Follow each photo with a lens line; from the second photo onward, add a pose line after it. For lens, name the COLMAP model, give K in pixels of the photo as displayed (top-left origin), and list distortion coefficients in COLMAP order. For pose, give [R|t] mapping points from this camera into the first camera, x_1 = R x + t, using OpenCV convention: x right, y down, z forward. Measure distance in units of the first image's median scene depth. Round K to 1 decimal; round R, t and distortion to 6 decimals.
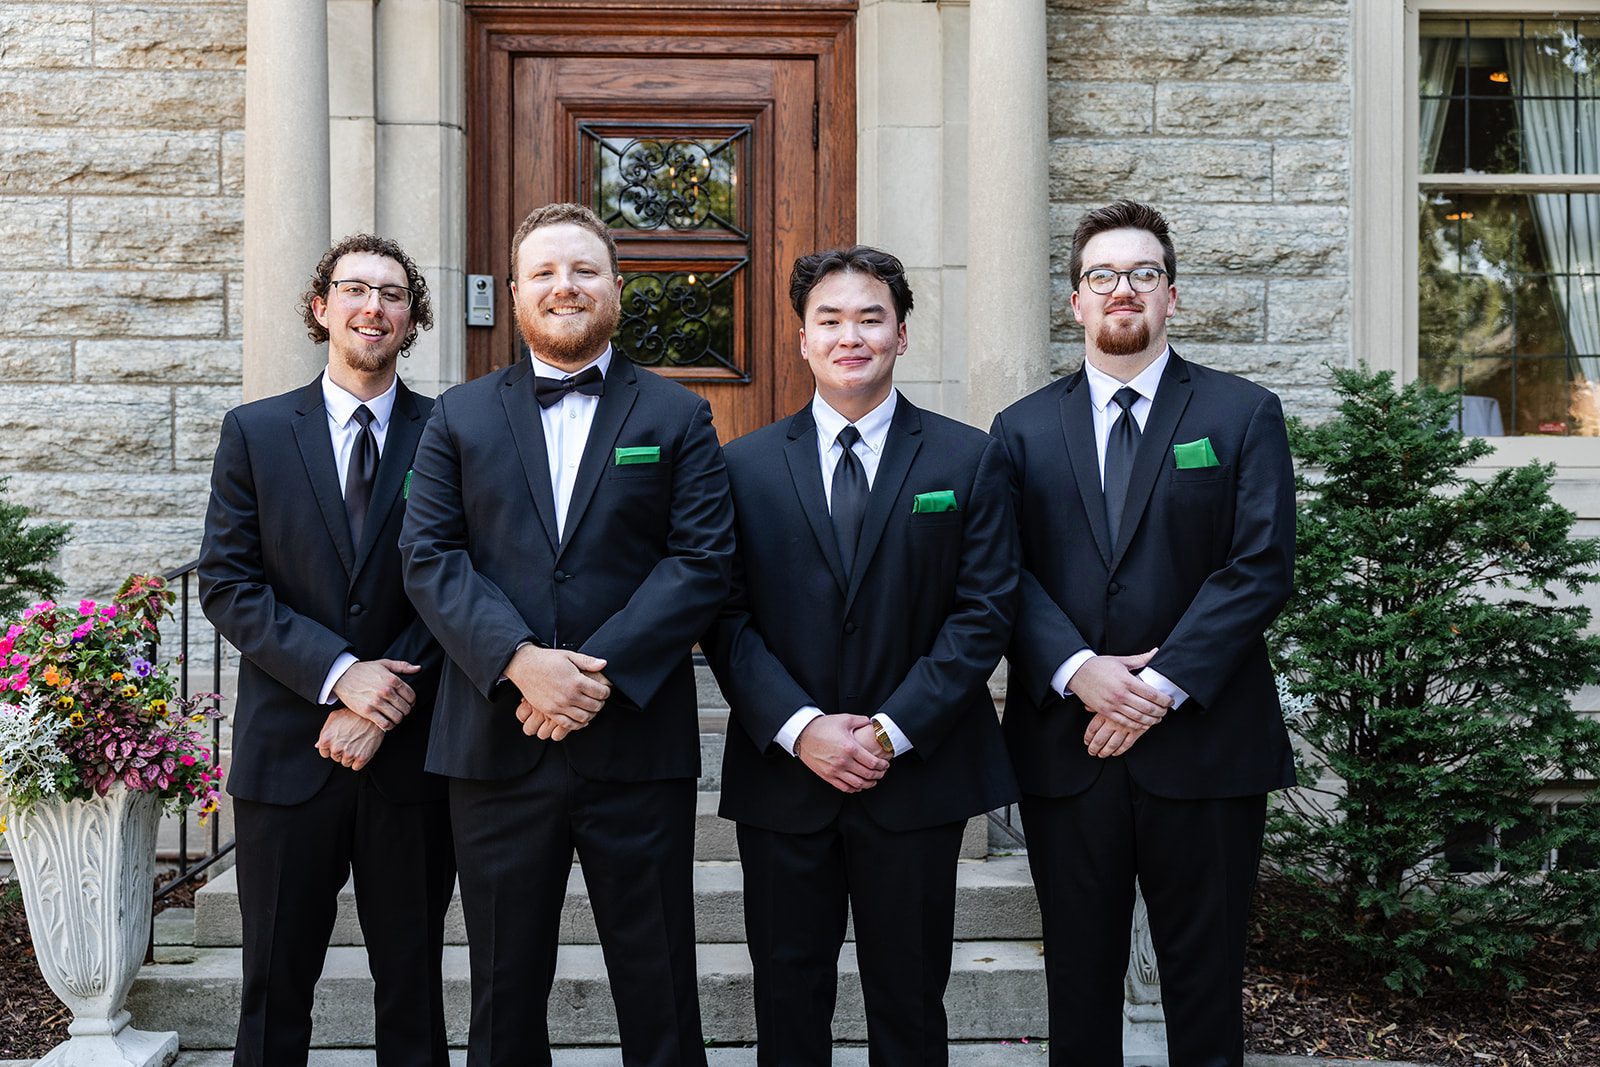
lens RADIAL K [[1943.9, 0, 801.7], [0, 1943.9, 513.6], [0, 0, 1]] dist [0.010659, 0.003567]
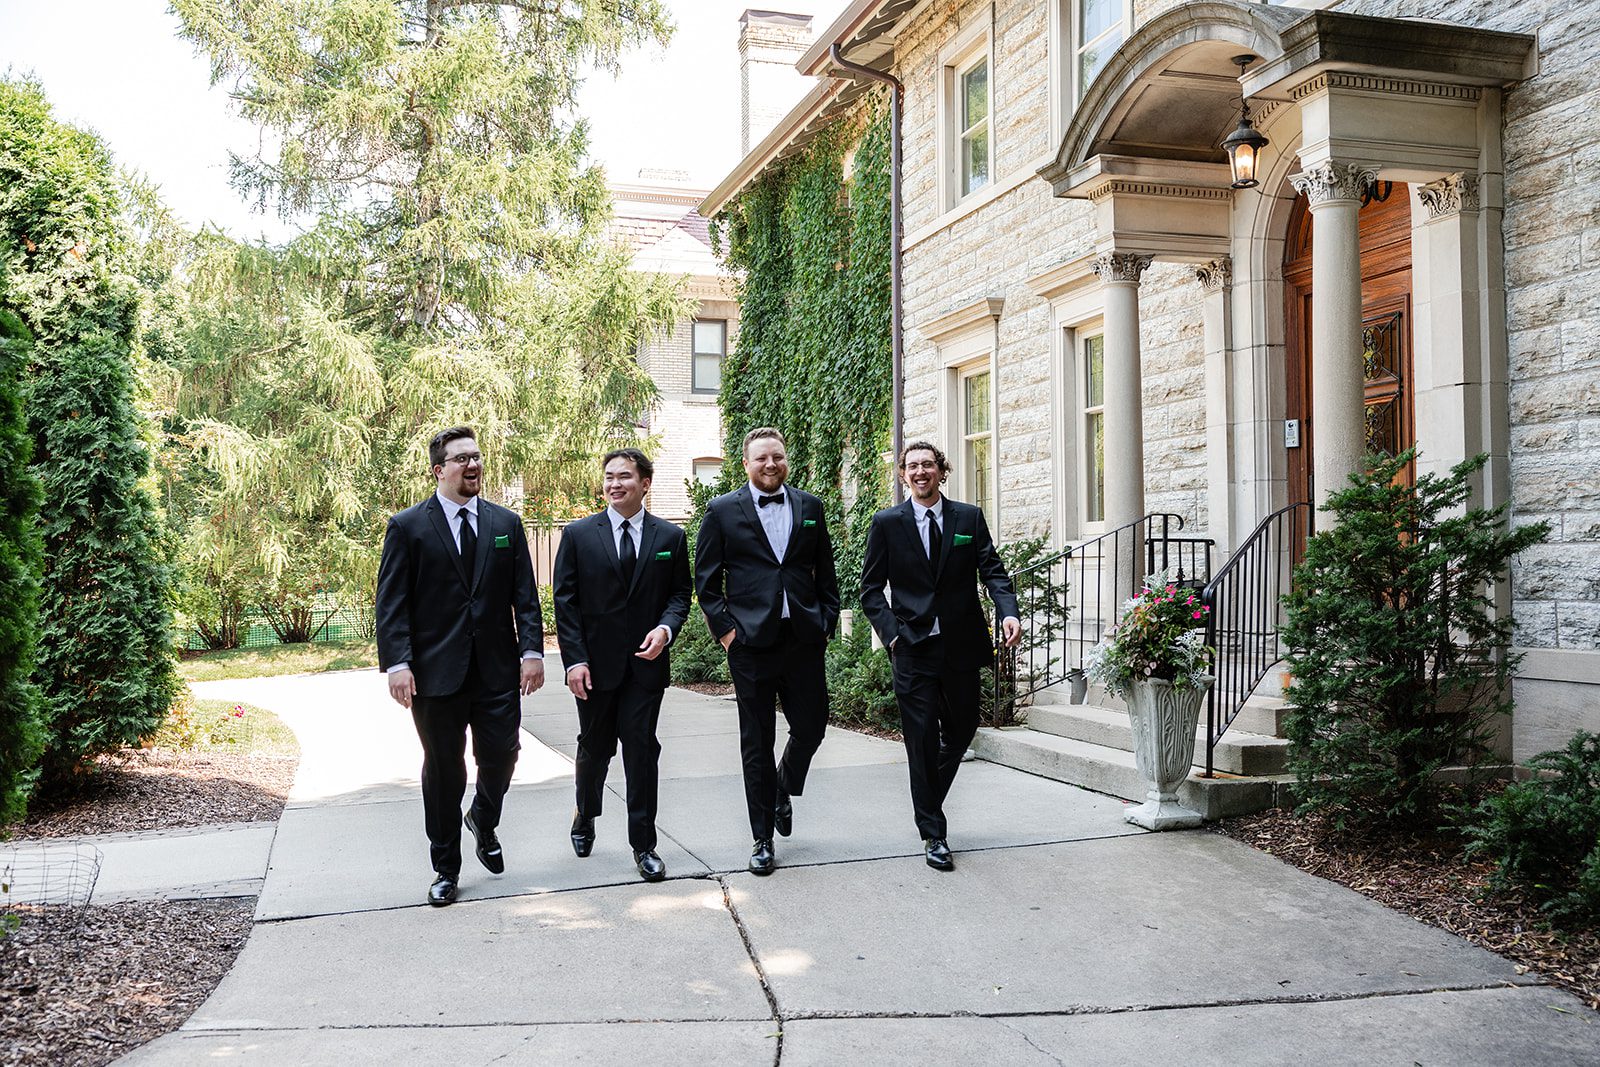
lens RADIAL K [[1558.6, 0, 760.7], [0, 1558.6, 465.9], [0, 0, 1]] dist [0.093018, 0.007155]
pose [[0.236983, -0.070728, -0.968936, 1.148708], [0.009389, 0.997467, -0.070514, 0.021622], [0.971468, 0.007613, 0.237046, 0.154294]]
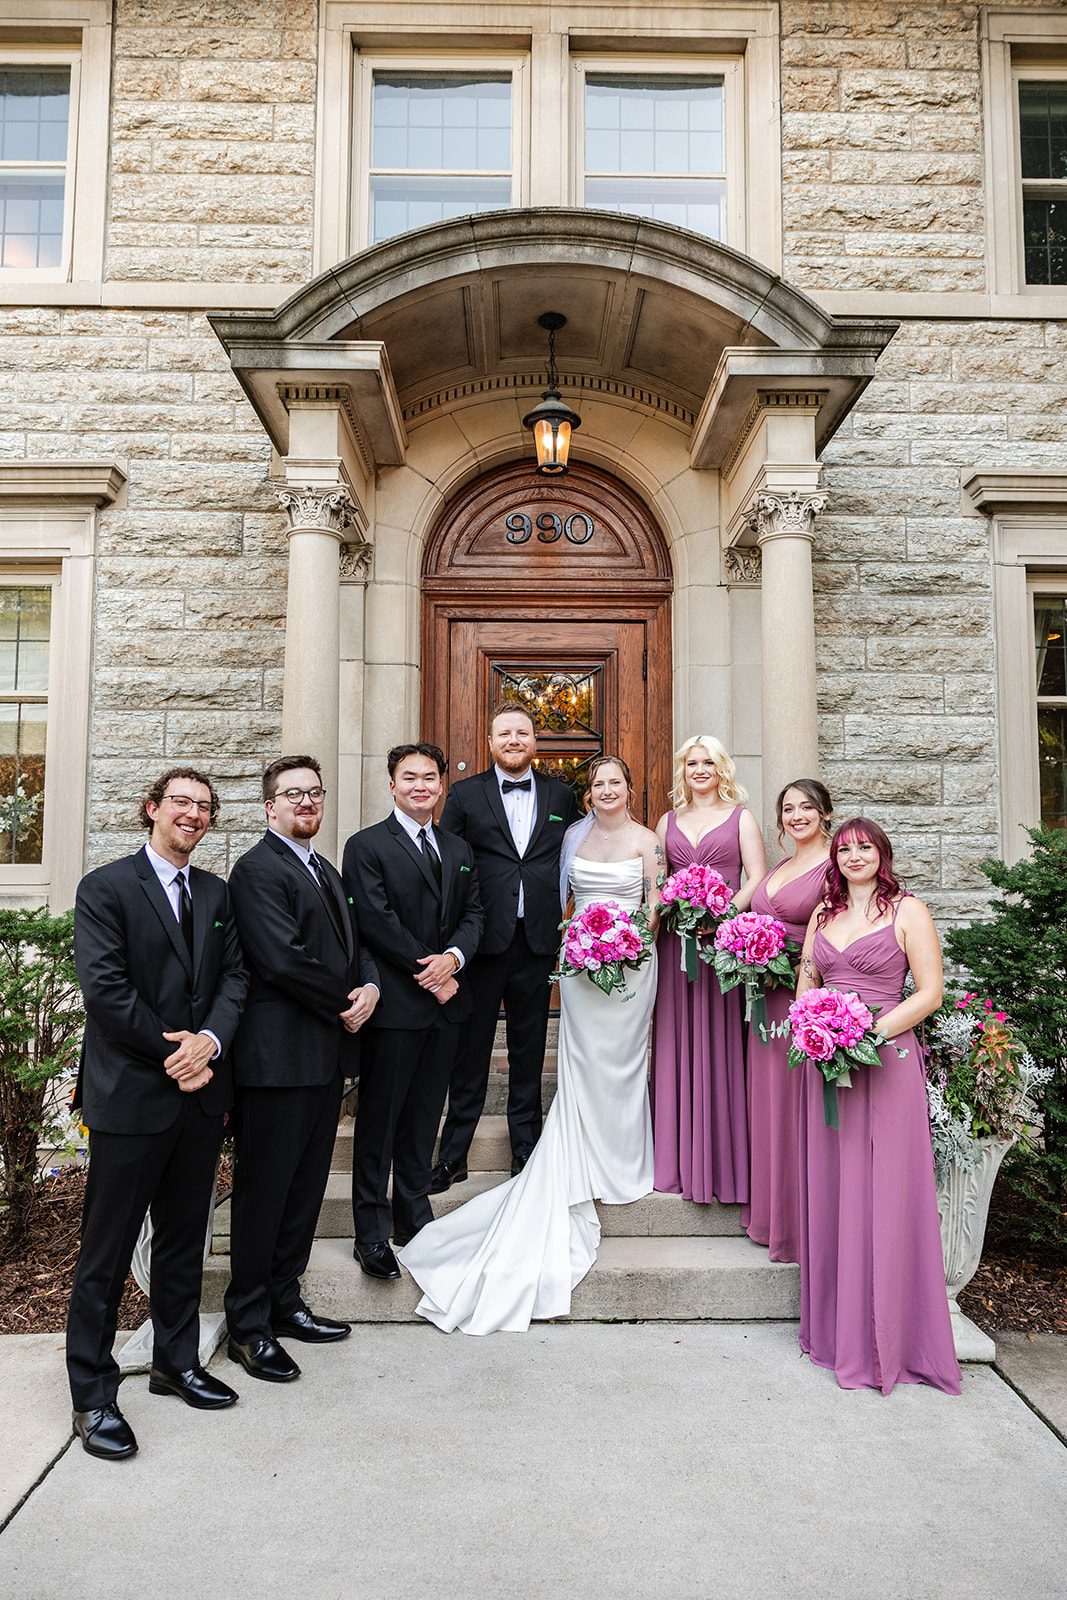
lens RADIAL K [[1097.6, 0, 546.6], [0, 1097.6, 788.6], [0, 0, 1]] dist [-0.007786, 0.000803]
pose [[0.999900, 0.000759, -0.014104, -0.059867], [-0.001993, 0.996146, -0.087688, -0.024995], [0.013983, 0.087708, 0.996048, 0.138997]]
